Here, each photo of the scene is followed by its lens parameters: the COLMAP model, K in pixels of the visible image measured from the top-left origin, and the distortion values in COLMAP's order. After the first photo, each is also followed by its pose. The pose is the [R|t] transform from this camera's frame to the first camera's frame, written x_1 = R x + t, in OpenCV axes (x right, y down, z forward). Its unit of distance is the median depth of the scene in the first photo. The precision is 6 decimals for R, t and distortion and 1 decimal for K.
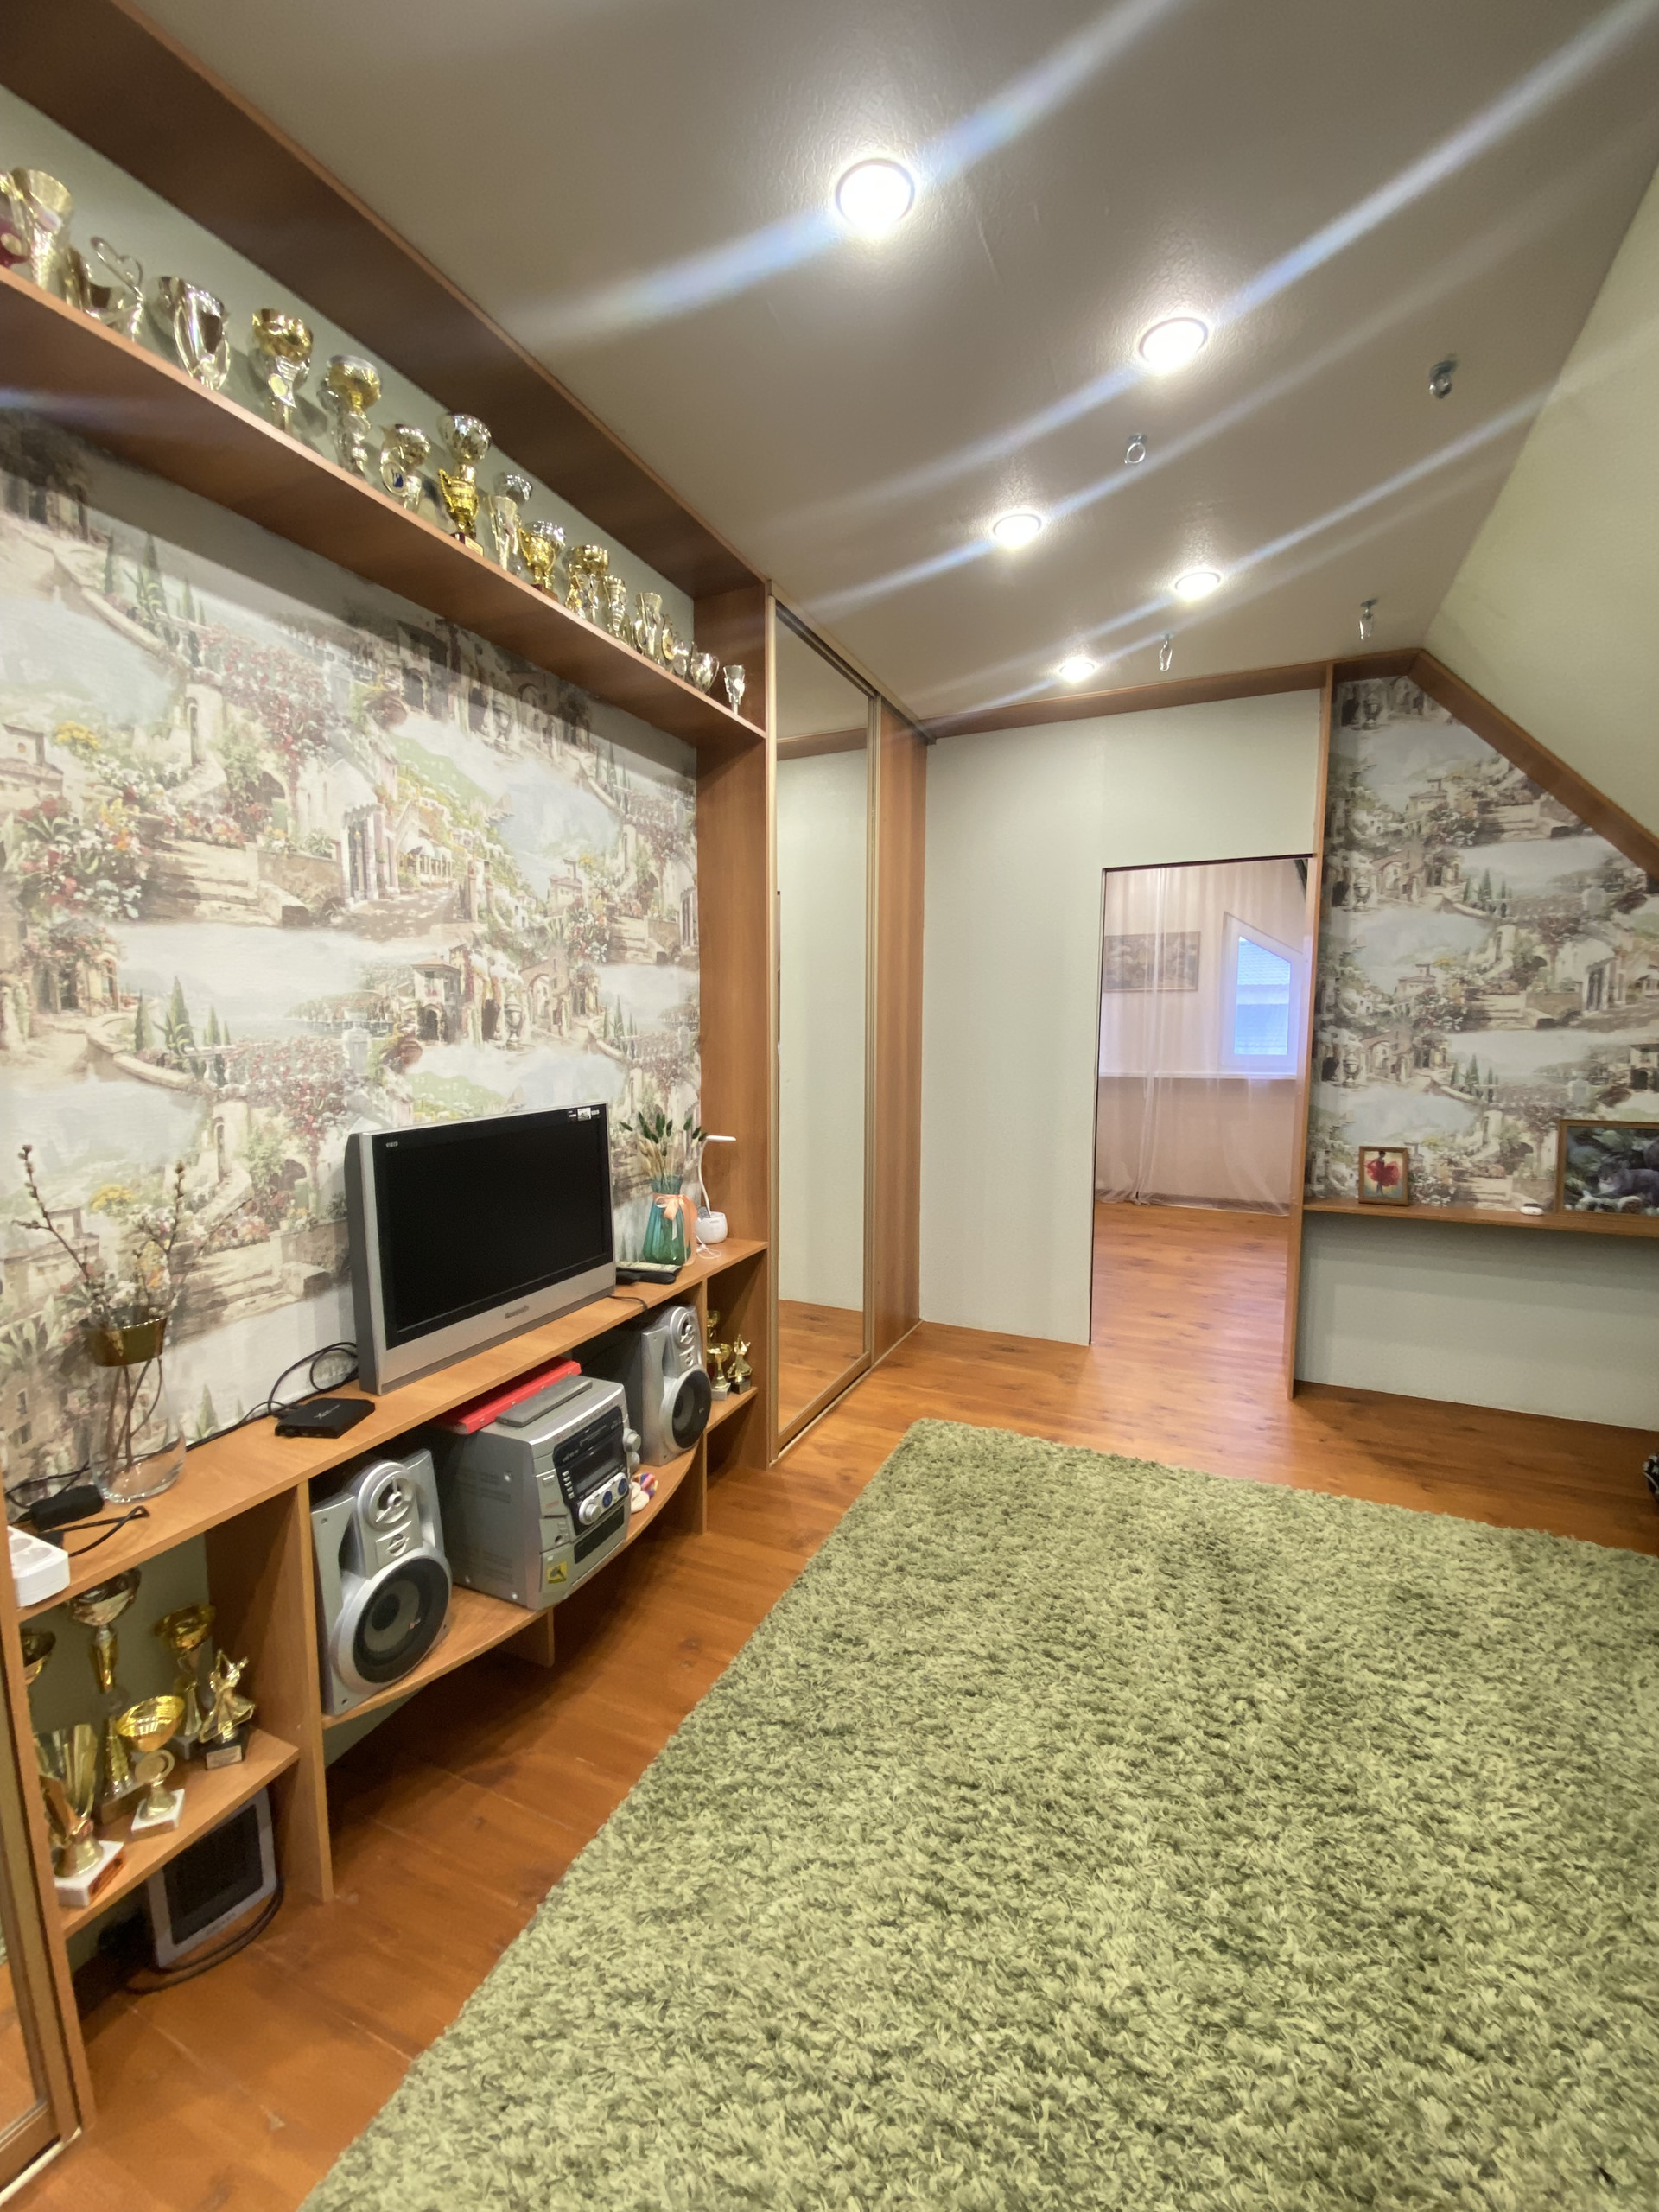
lens RADIAL K [[890.6, 0, 829.8], [0, 890.6, 1106.3], [0, 0, 1]] dist [0.007941, -0.014883]
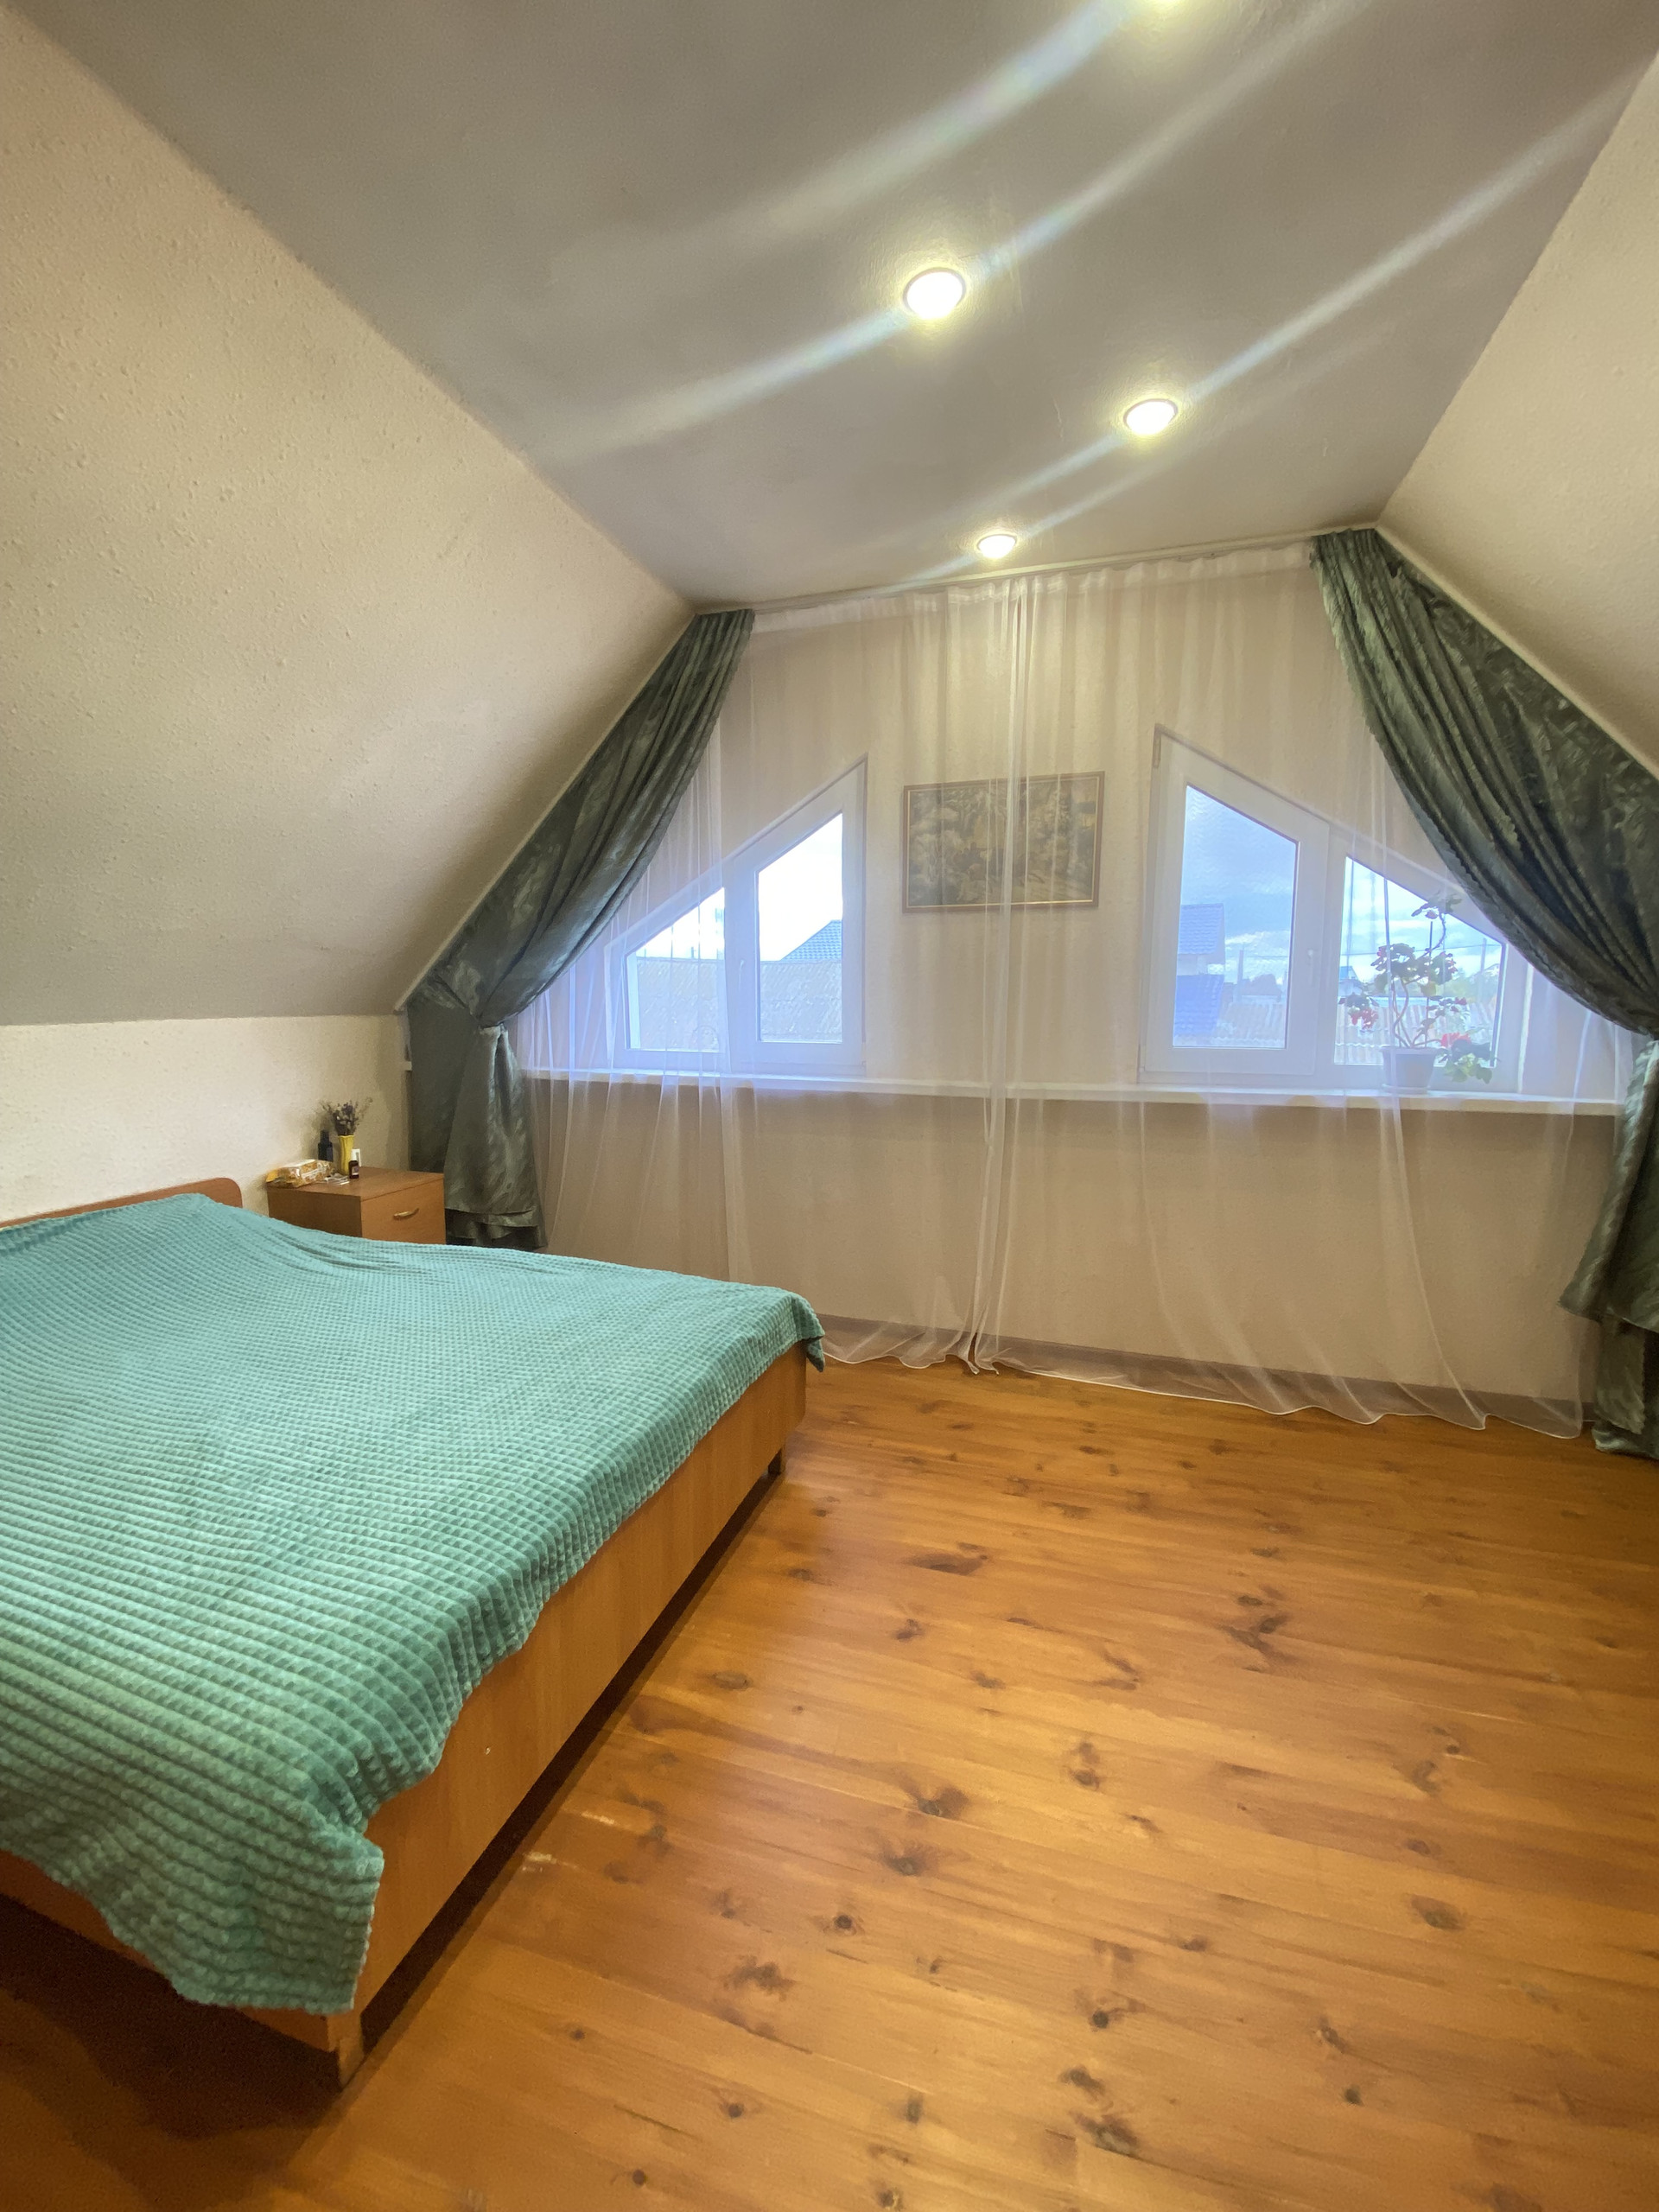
lens RADIAL K [[890.6, 0, 817.5], [0, 890.6, 1129.9], [0, 0, 1]] dist [0.007941, -0.014883]
pose [[0.998865, -0.010223, 0.046521, 0.691393], [0.007098, 0.997737, 0.066854, -0.135272], [-0.047100, -0.066448, 0.996678, 1.525989]]
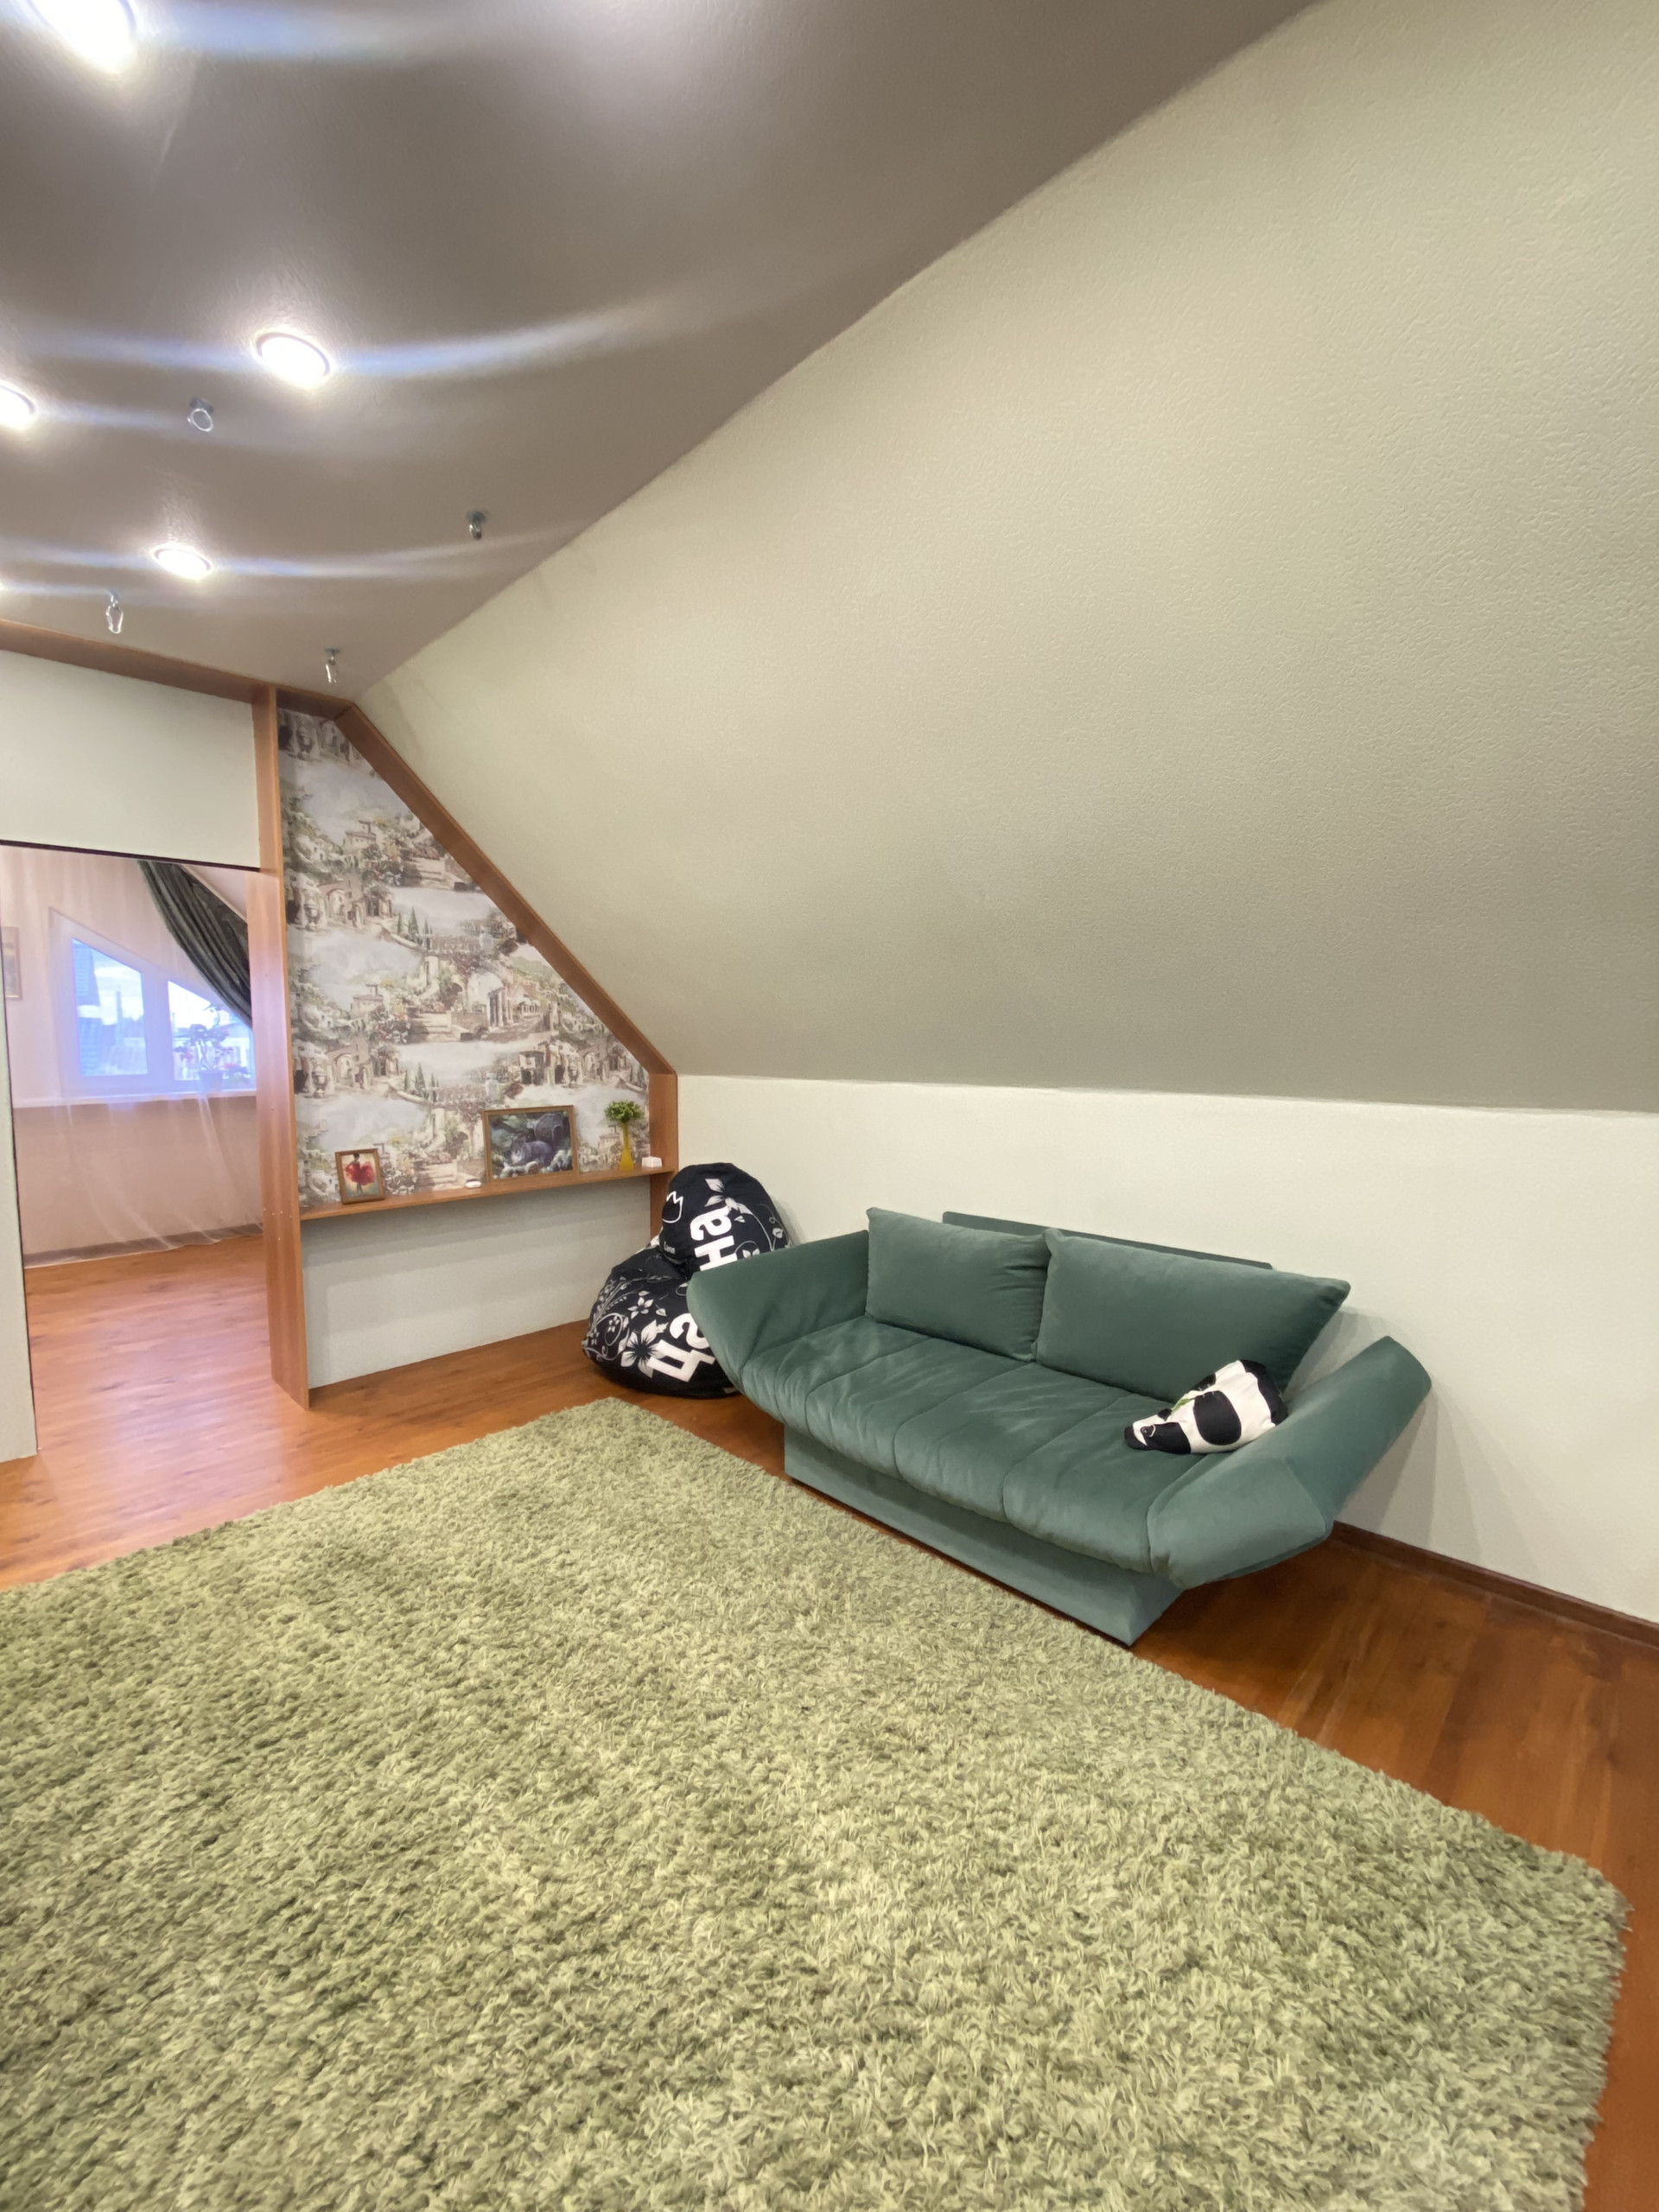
lens RADIAL K [[890.6, 0, 827.8], [0, 890.6, 1108.3], [0, 0, 1]] dist [0.007941, -0.014883]
pose [[0.354966, -0.077975, 0.931622, -0.251867], [0.093455, 0.994484, 0.047629, -0.004553], [-0.930197, 0.070158, 0.360295, 0.086849]]
